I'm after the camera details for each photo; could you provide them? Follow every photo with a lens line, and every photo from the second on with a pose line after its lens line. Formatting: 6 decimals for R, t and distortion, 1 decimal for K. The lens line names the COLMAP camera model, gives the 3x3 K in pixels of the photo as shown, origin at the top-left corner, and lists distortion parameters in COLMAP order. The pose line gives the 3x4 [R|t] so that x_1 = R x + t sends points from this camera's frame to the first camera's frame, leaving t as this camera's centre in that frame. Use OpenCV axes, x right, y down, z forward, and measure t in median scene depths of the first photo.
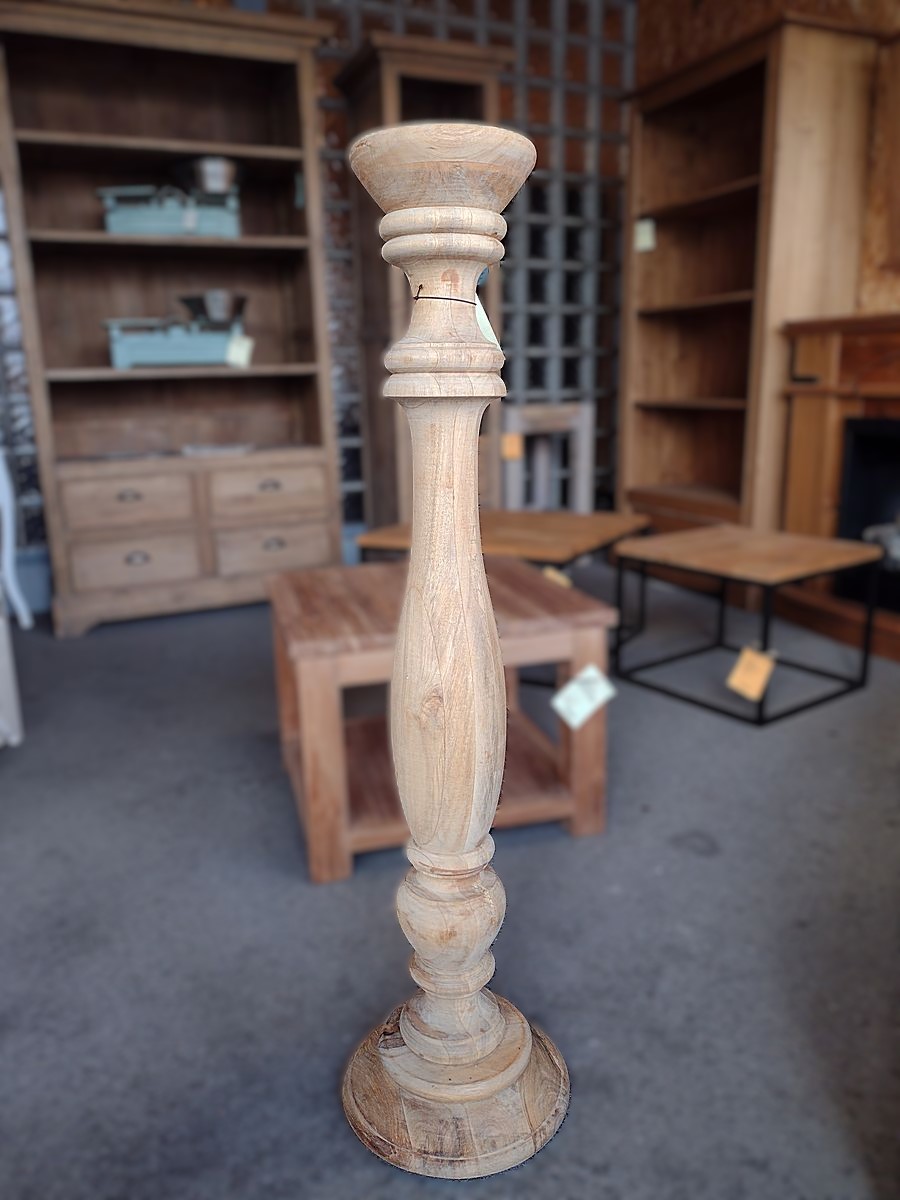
lens RADIAL K [[896.6, 0, 445.9], [0, 896.6, 593.4], [0, 0, 1]] dist [0.051829, -0.087422]
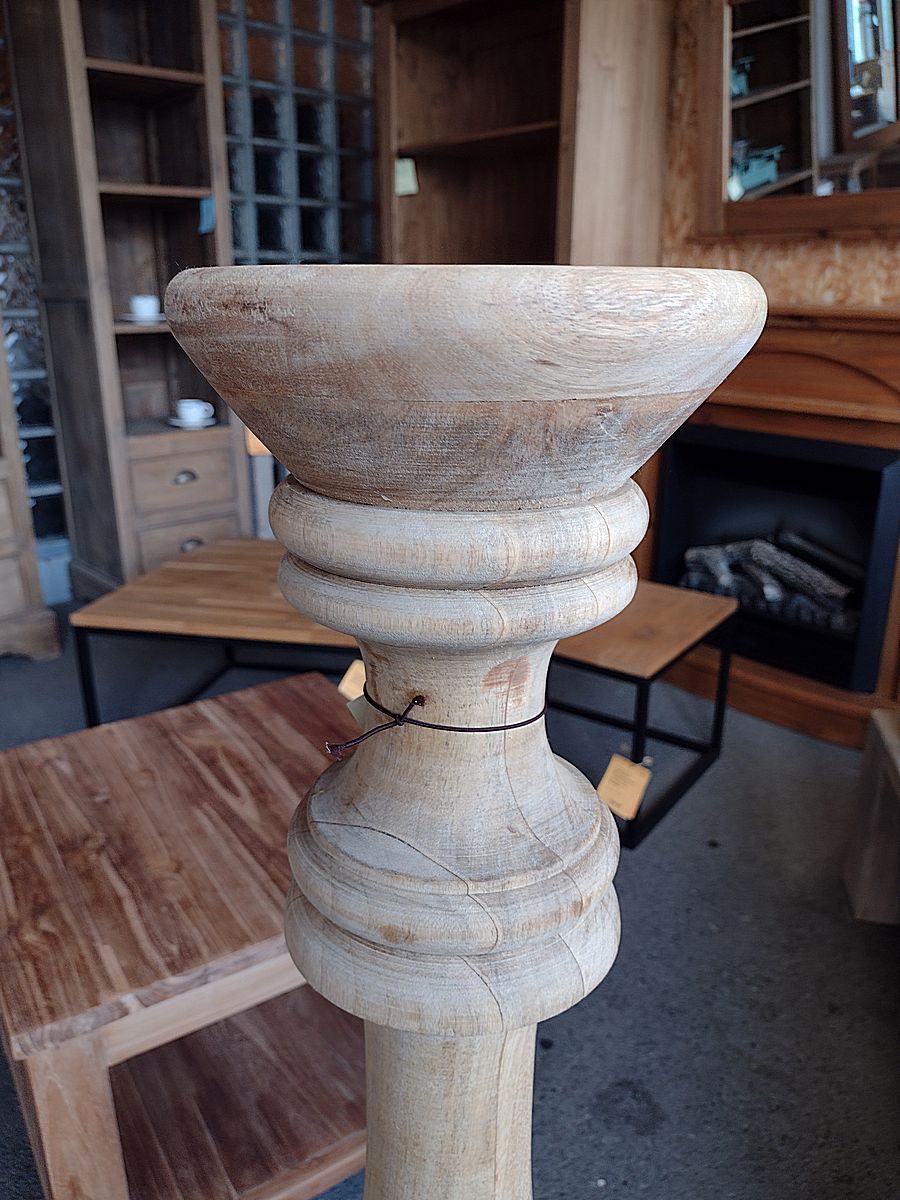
lens RADIAL K [[927.5, 0, 440.5], [0, 927.5, 598.4], [0, 0, 1]] dist [-0.000344, -0.005477]
pose [[0.952013, -0.076632, 0.296309, -0.099563], [0.049645, 0.993990, 0.097562, -0.347198], [-0.302004, -0.078170, 0.950096, 0.574004]]
